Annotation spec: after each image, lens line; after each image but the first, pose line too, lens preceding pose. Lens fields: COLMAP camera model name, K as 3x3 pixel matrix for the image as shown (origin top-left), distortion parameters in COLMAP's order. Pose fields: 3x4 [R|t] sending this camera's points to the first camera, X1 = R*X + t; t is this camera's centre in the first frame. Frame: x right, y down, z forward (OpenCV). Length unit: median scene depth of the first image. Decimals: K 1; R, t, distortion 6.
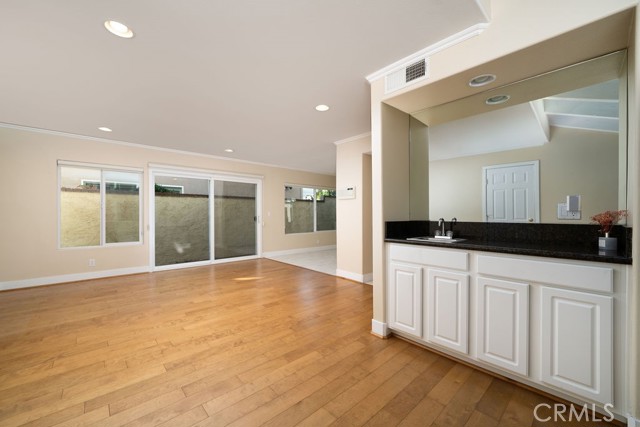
lens RADIAL K [[253.2, 0, 322.9], [0, 253.2, 215.7], [0, 0, 1]] dist [0.000912, 0.000062]
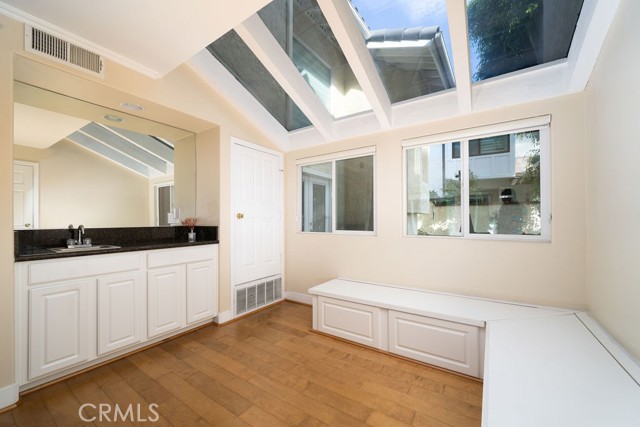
lens RADIAL K [[253.2, 0, 321.8], [0, 253.2, 216.2], [0, 0, 1]] dist [0.000912, 0.000062]
pose [[-0.231368, 0.008625, 0.972828, -0.695886], [0.007193, 0.999949, -0.007154, -0.009494], [-0.972840, 0.005342, -0.231418, 0.416269]]
